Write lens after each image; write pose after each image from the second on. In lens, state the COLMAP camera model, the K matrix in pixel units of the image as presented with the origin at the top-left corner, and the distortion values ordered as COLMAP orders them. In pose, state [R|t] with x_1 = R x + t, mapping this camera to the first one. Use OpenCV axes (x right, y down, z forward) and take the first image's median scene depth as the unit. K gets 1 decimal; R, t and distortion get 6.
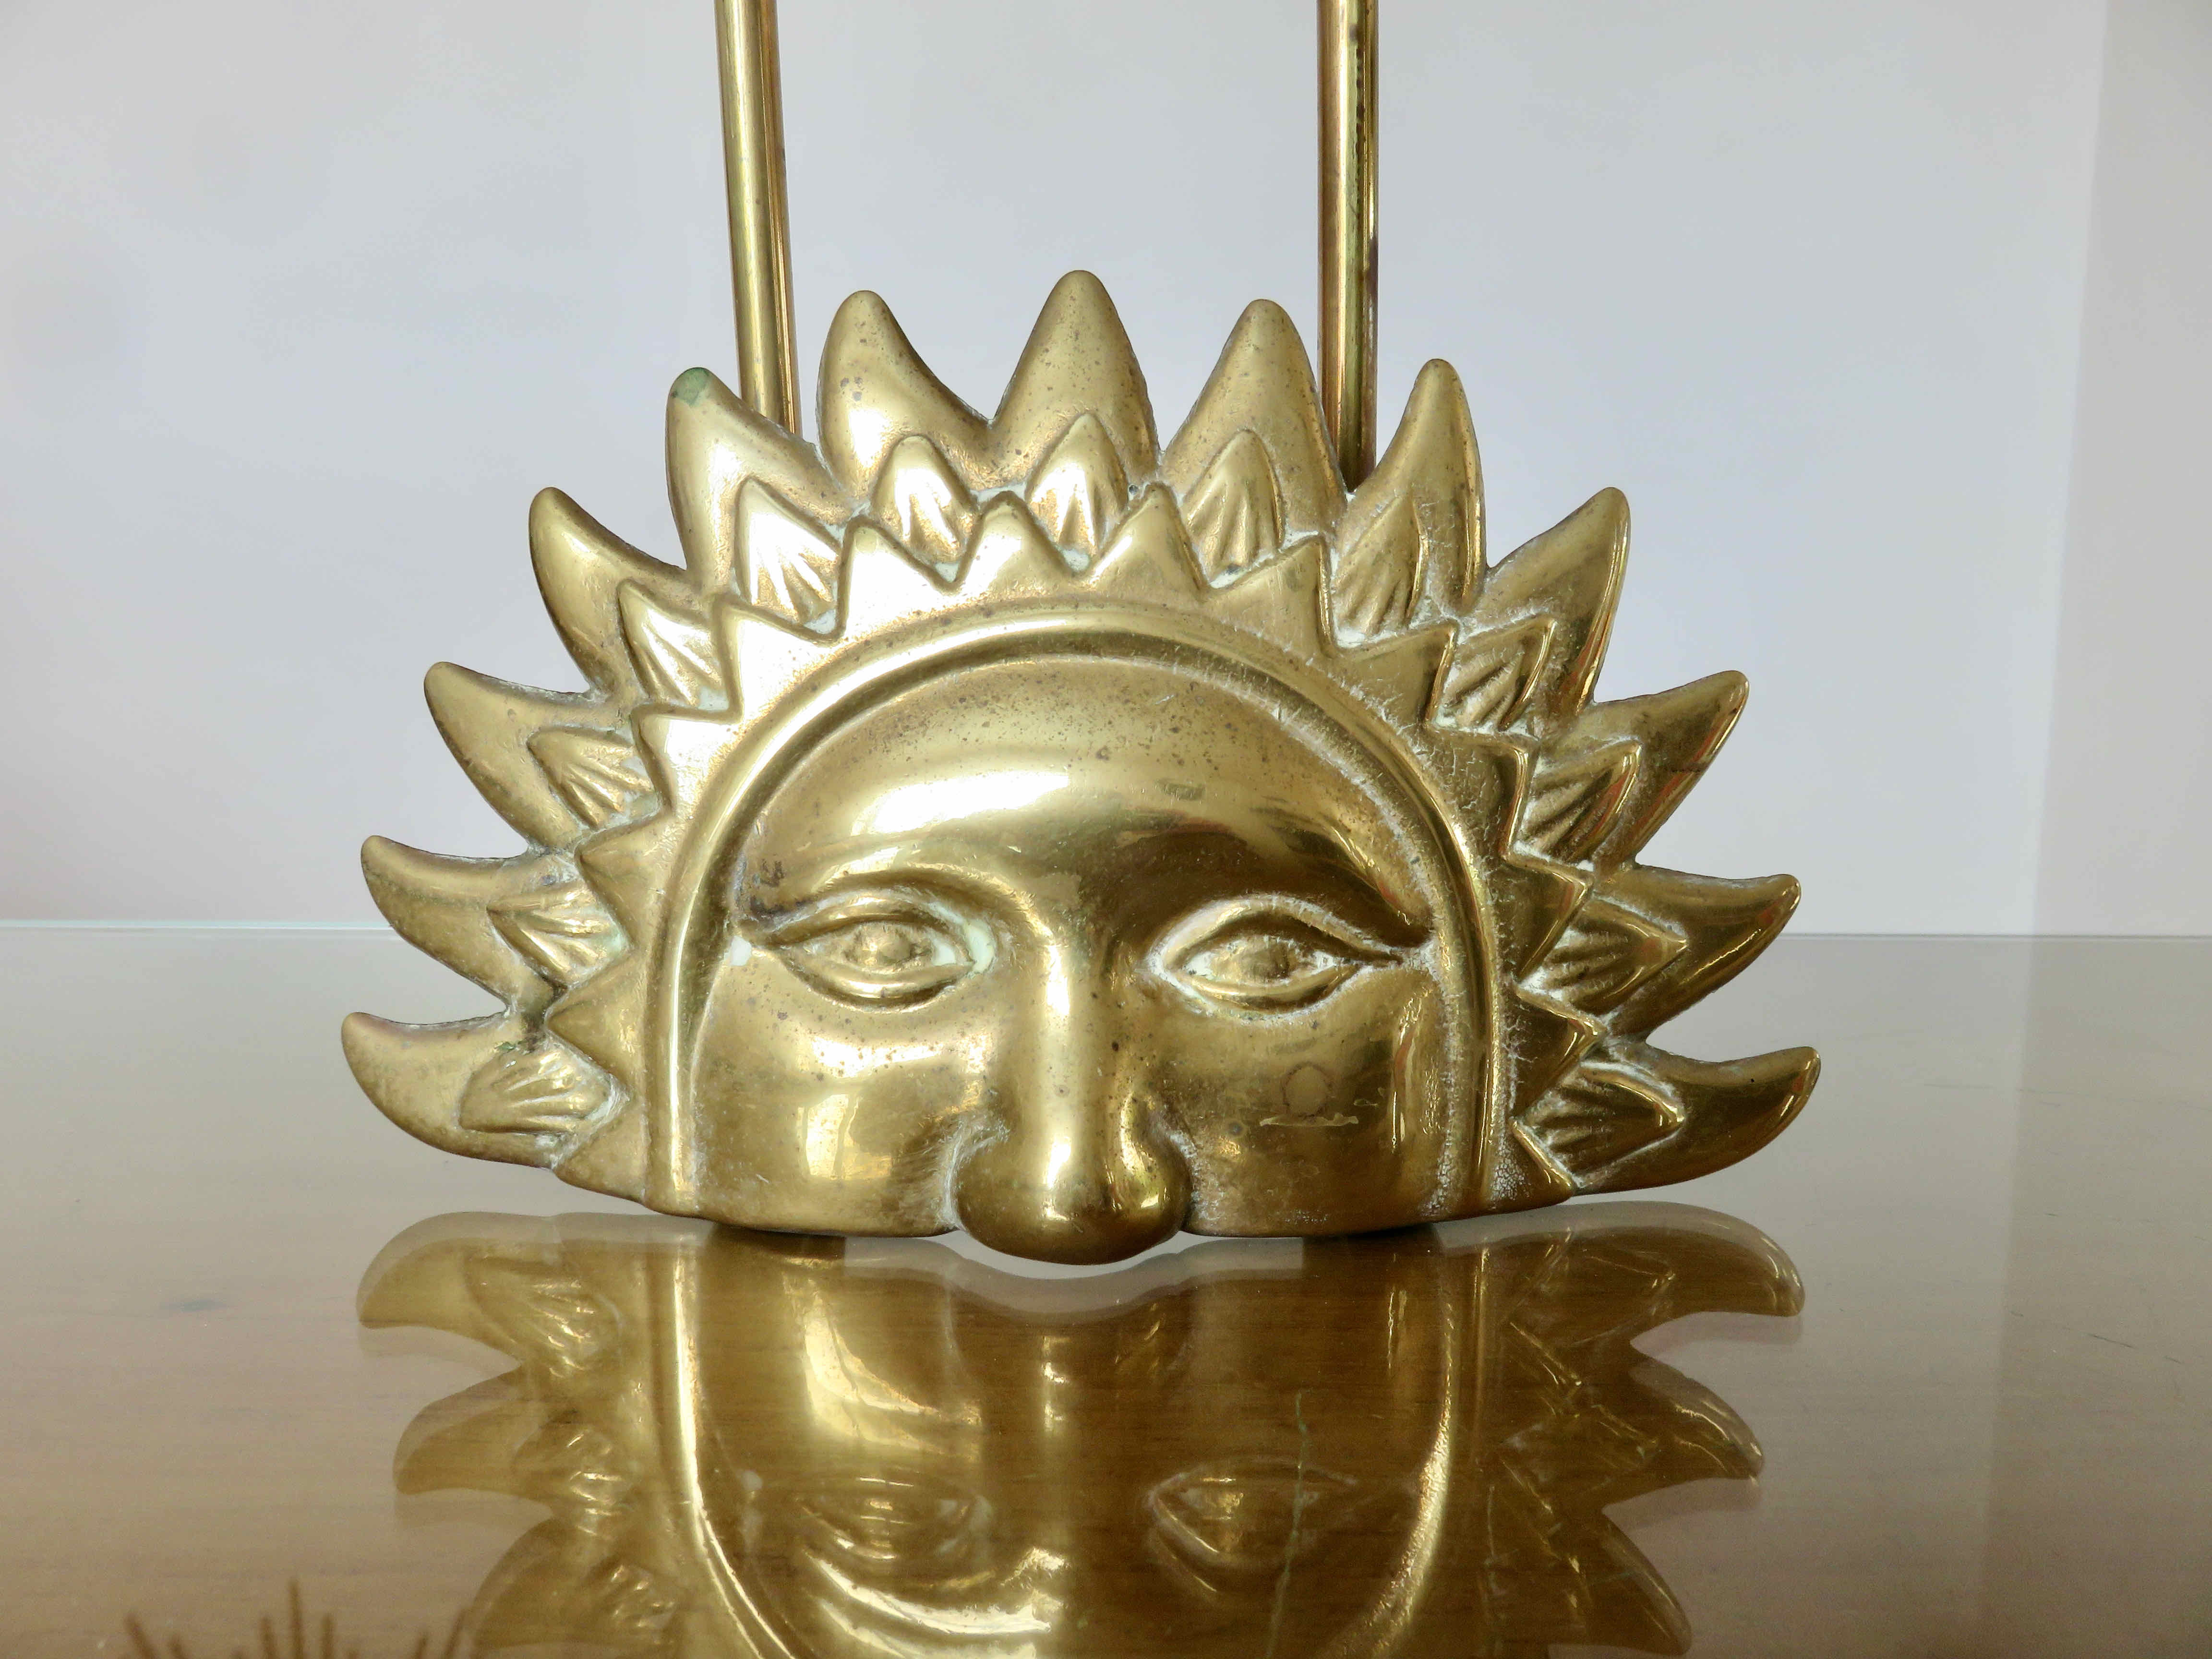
lens RADIAL K [[1635.0, 0, 1106.0], [0, 1635.0, 829.5], [0, 0, 1]] dist [-0.008482, -0.001400]
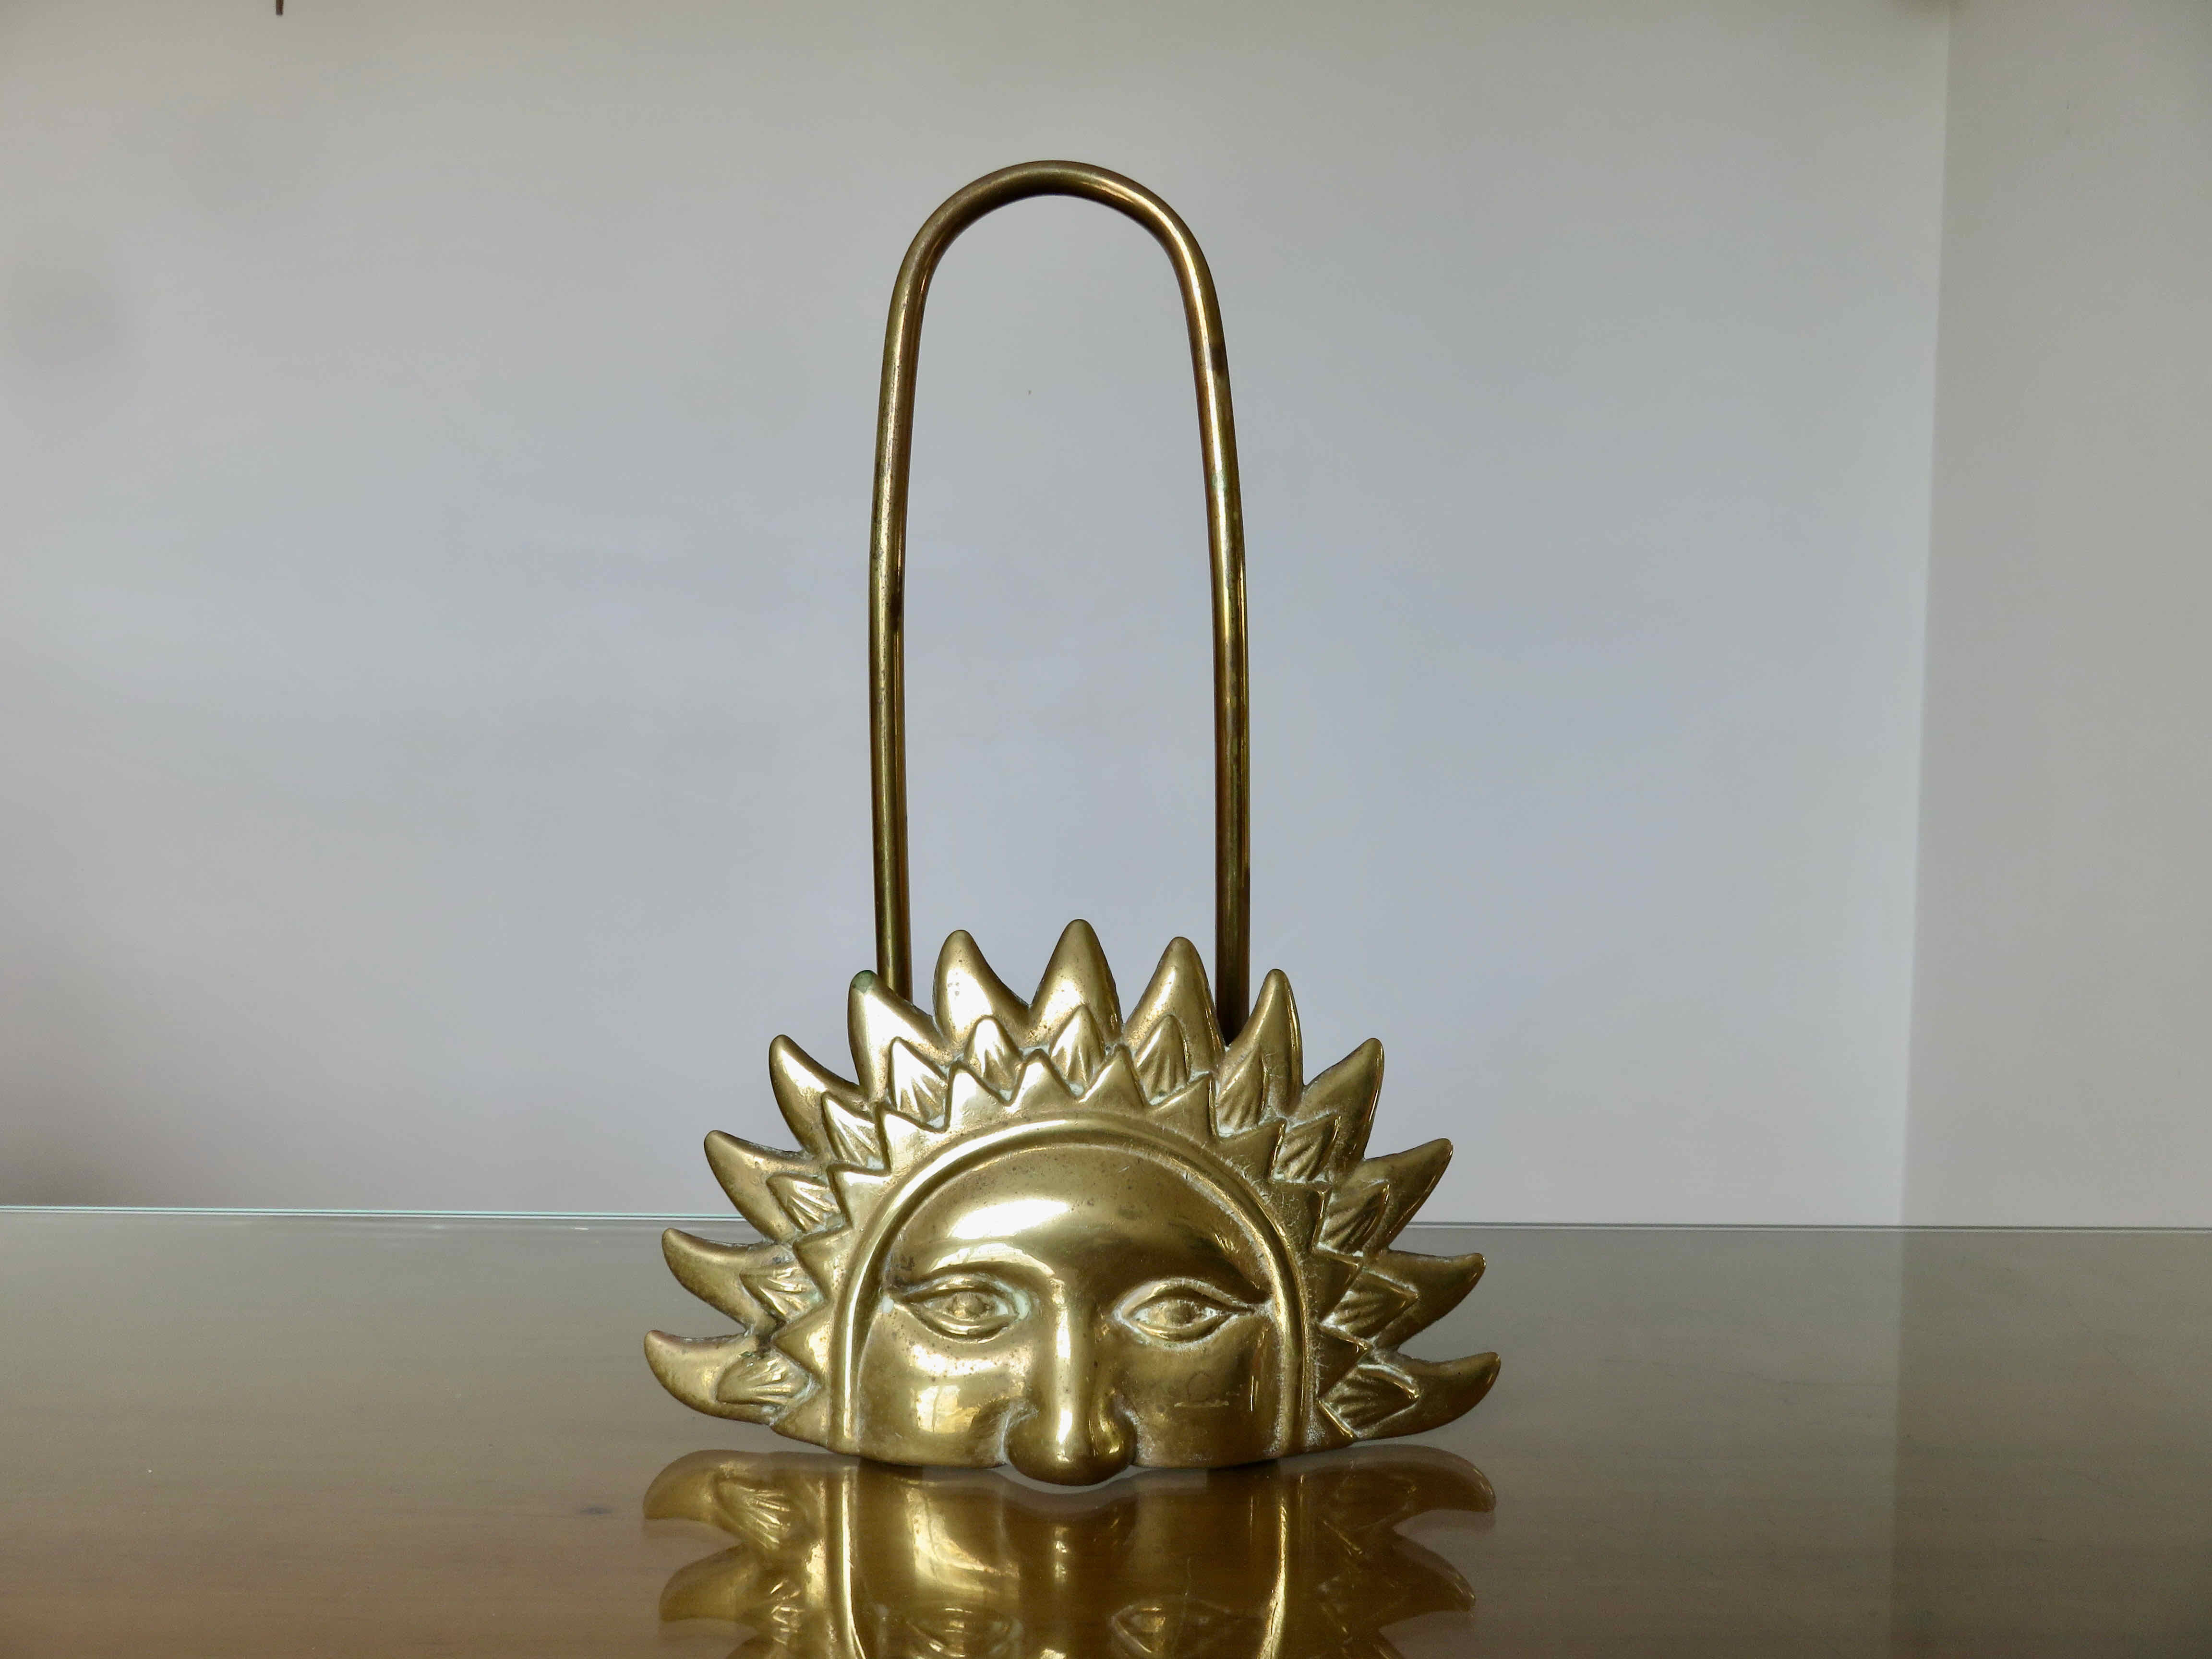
lens RADIAL K [[1635.0, 0, 1106.0], [0, 1635.0, 829.5], [0, 0, 1]] dist [-0.008482, -0.001400]
pose [[0.999596, 0.011044, 0.026172, -0.035614], [-0.008631, 0.995852, -0.090575, -0.282760], [-0.027064, 0.090312, 0.995546, -0.835100]]
